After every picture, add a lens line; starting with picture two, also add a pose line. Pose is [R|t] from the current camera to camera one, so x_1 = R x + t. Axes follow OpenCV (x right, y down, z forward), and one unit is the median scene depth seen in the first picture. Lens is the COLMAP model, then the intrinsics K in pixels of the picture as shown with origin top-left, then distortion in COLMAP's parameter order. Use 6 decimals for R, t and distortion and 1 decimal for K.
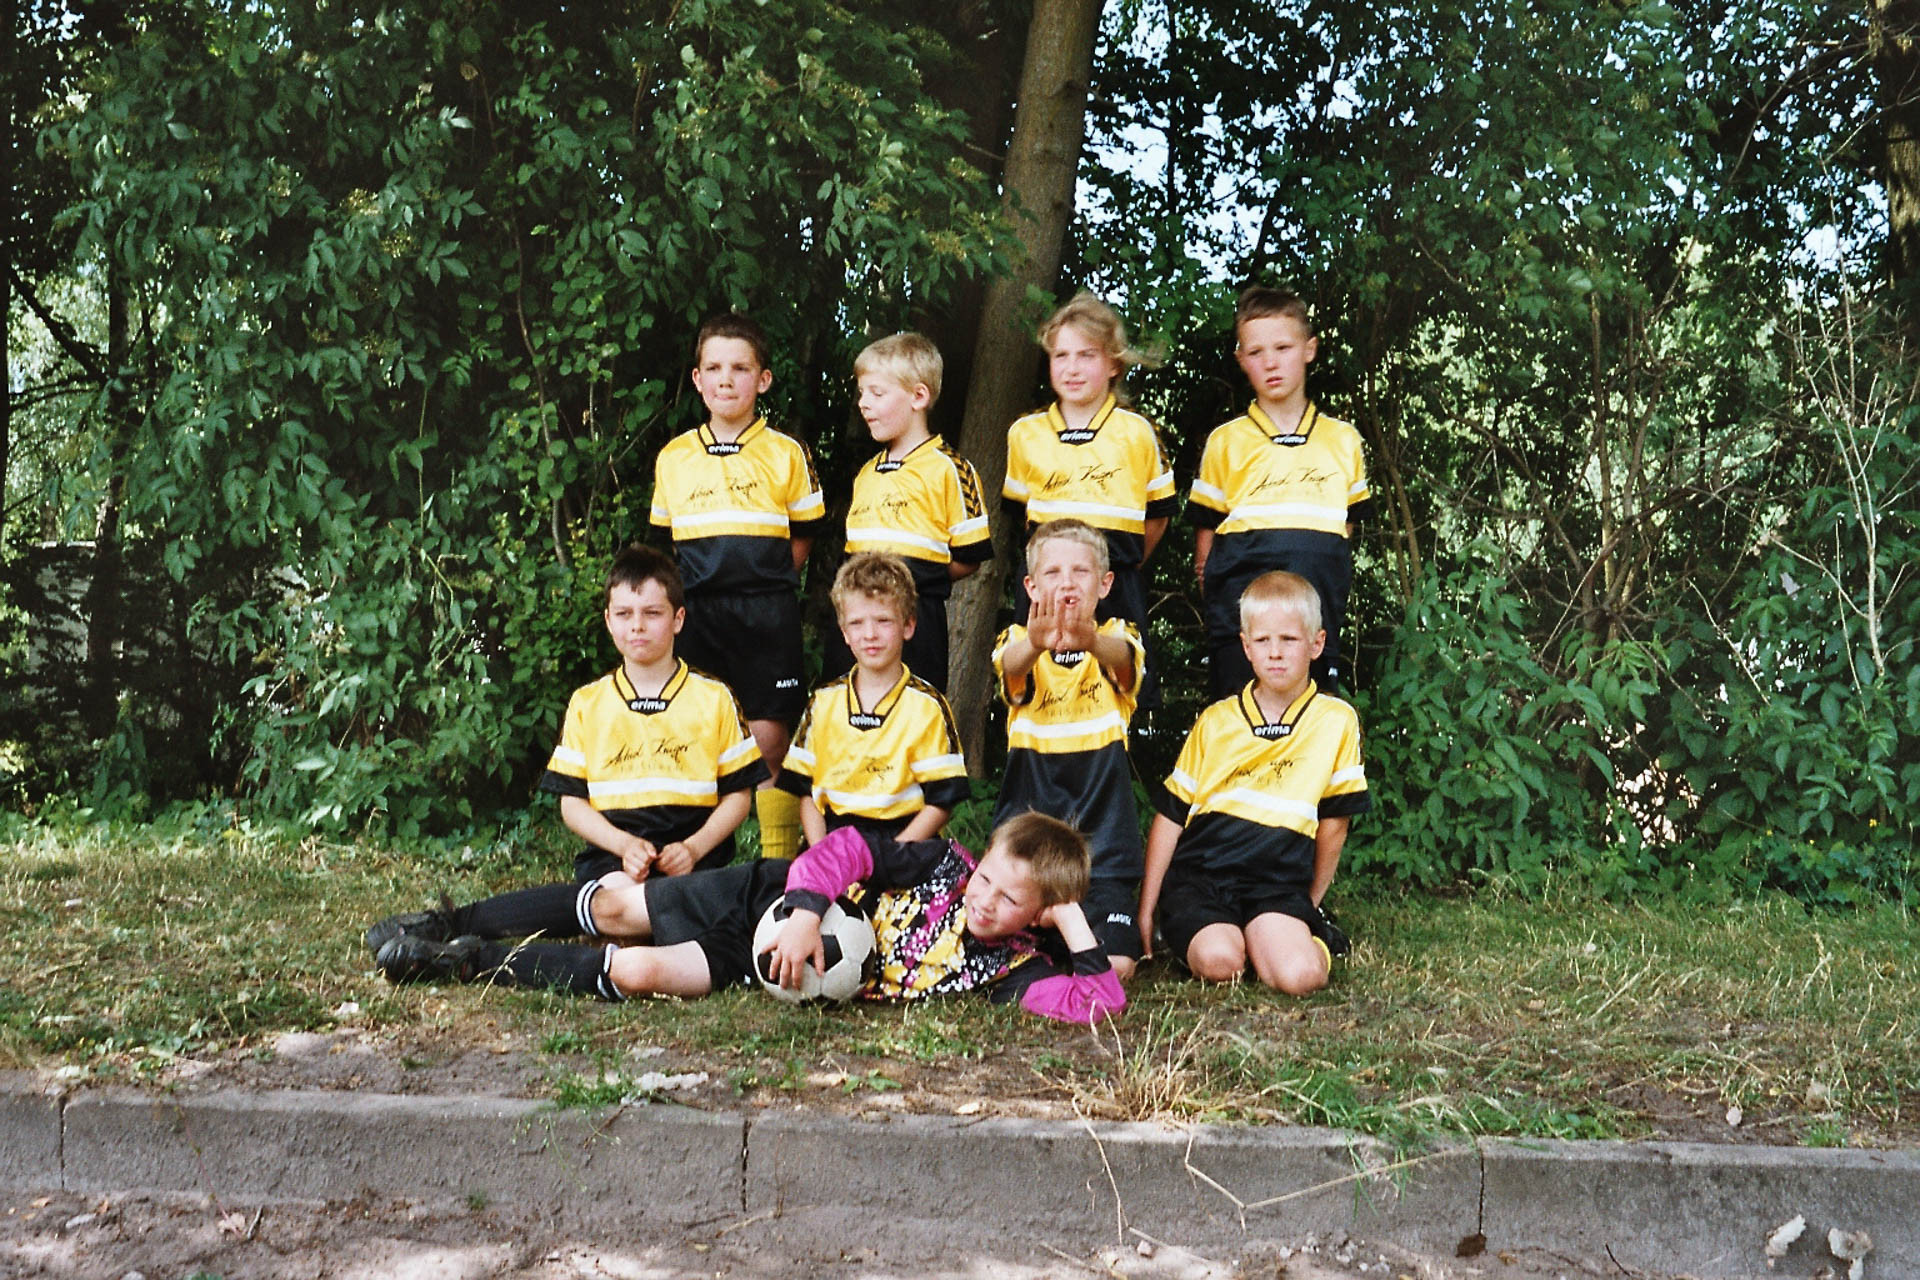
lens RADIAL K [[3593.5, 0, 960.9], [0, 3593.5, 634.7], [0, 0, 1]] dist [-0.000175, 0.000000]
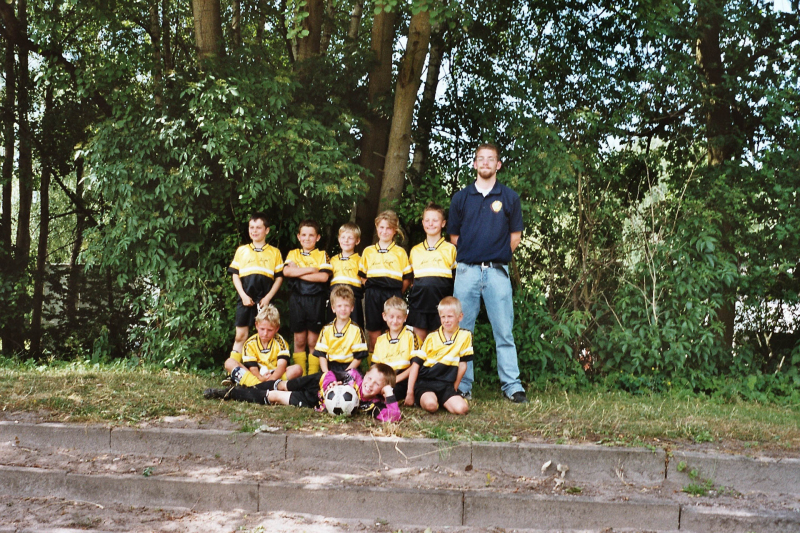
lens RADIAL K [[1497.3, 0, 399.2], [0, 1497.3, 269.1], [0, 0, 1]] dist [-0.000175, 0.000000]
pose [[0.999913, 0.008785, -0.009806, 0.040504], [-0.008975, 0.999769, -0.019514, -0.008039], [0.009632, 0.019601, 0.999761, -0.330963]]
